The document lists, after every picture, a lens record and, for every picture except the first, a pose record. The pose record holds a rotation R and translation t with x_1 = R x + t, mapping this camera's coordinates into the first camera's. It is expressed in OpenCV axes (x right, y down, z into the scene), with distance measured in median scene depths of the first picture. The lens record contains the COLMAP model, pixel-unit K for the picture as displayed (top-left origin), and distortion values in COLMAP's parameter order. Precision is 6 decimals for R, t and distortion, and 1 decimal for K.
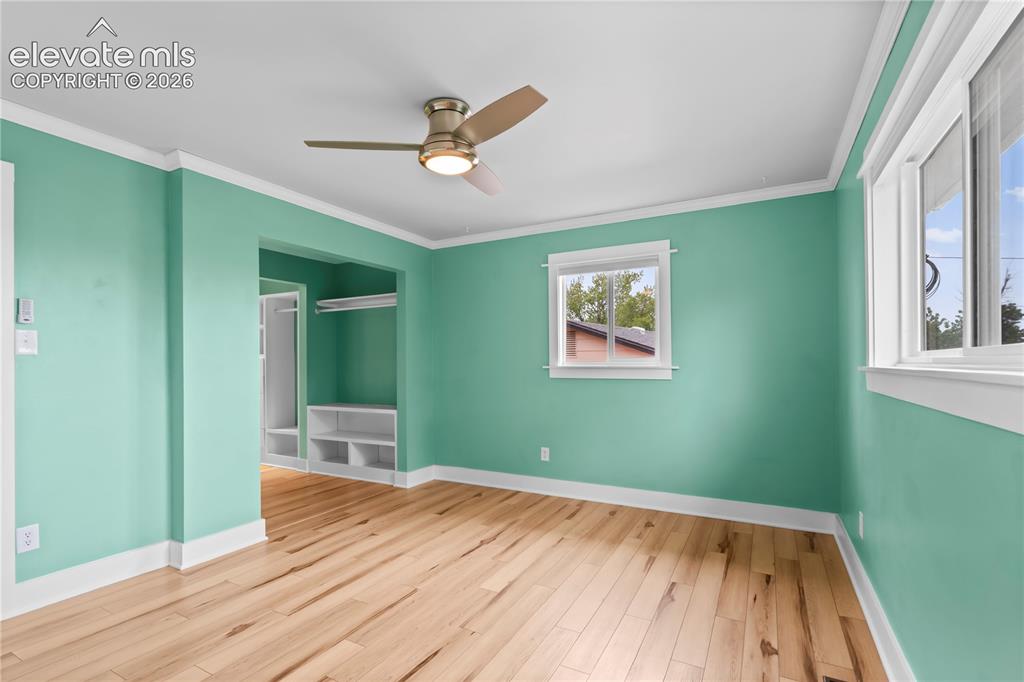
lens RADIAL K [[469.0, 0, 510.3], [0, 469.0, 364.9], [0, 0, 1]] dist [-0.000482, -0.000552]
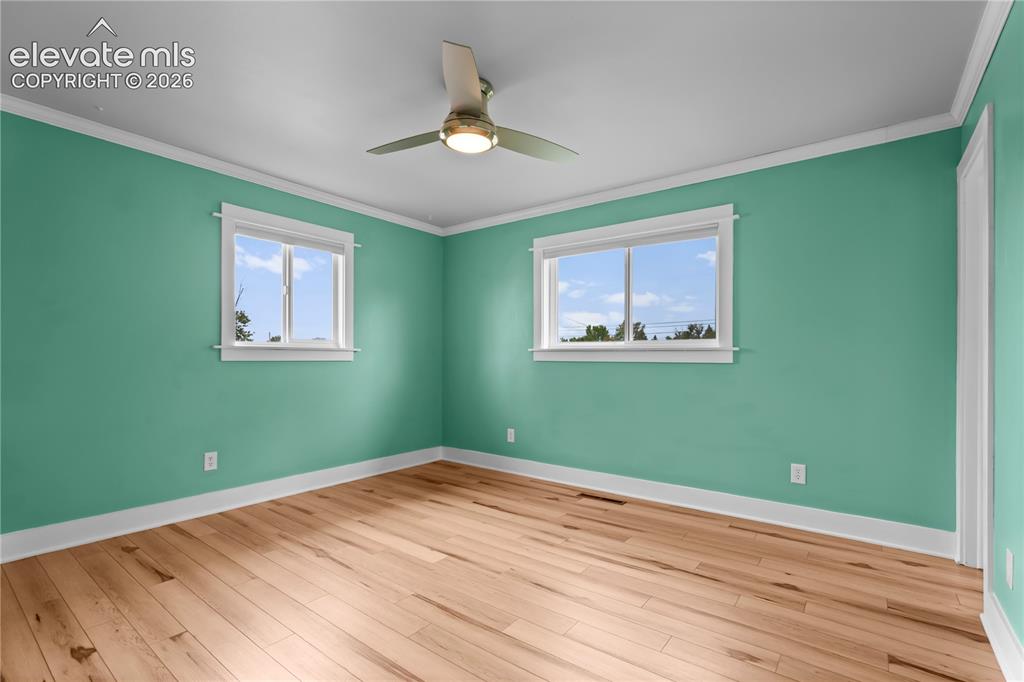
lens RADIAL K [[469.0, 0, 510.9], [0, 469.0, 347.8], [0, 0, 1]] dist [-0.000482, -0.000552]
pose [[0.154682, 0.026480, 0.987609, -0.768283], [-0.001642, 0.999646, -0.026546, 0.032255], [-0.987963, 0.002484, 0.154671, 0.506134]]
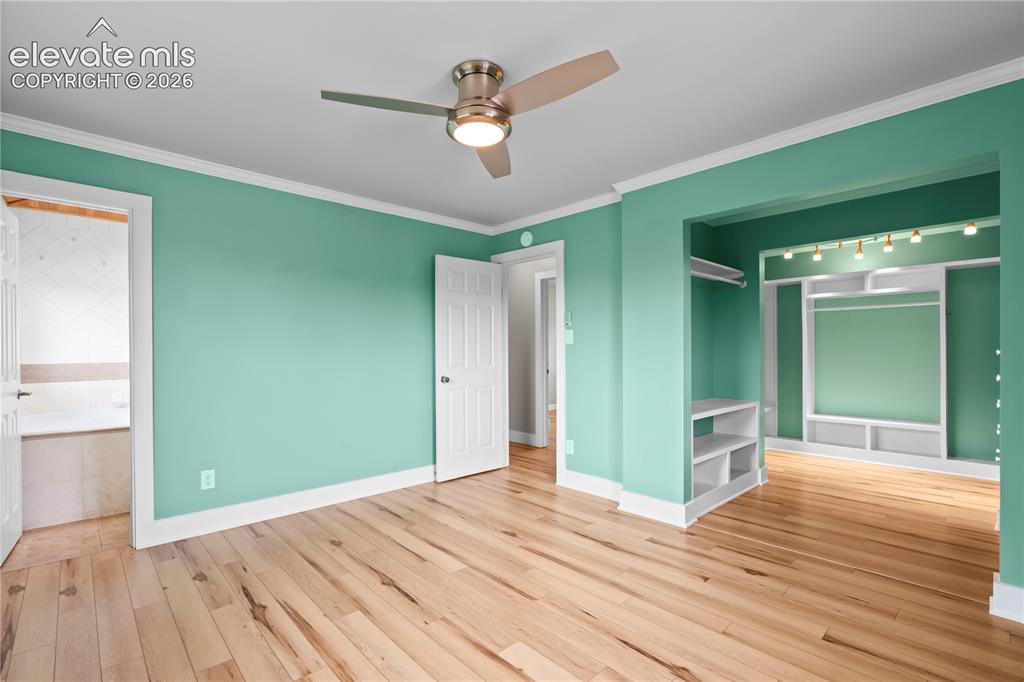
lens RADIAL K [[469.0, 0, 510.6], [0, 469.0, 347.0], [0, 0, 1]] dist [-0.000482, -0.000552]
pose [[-0.311850, 0.002301, -0.950129, 0.497389], [0.003423, 0.999993, 0.001298, -0.008138], [0.950125, -0.002848, -0.311856, 0.912464]]
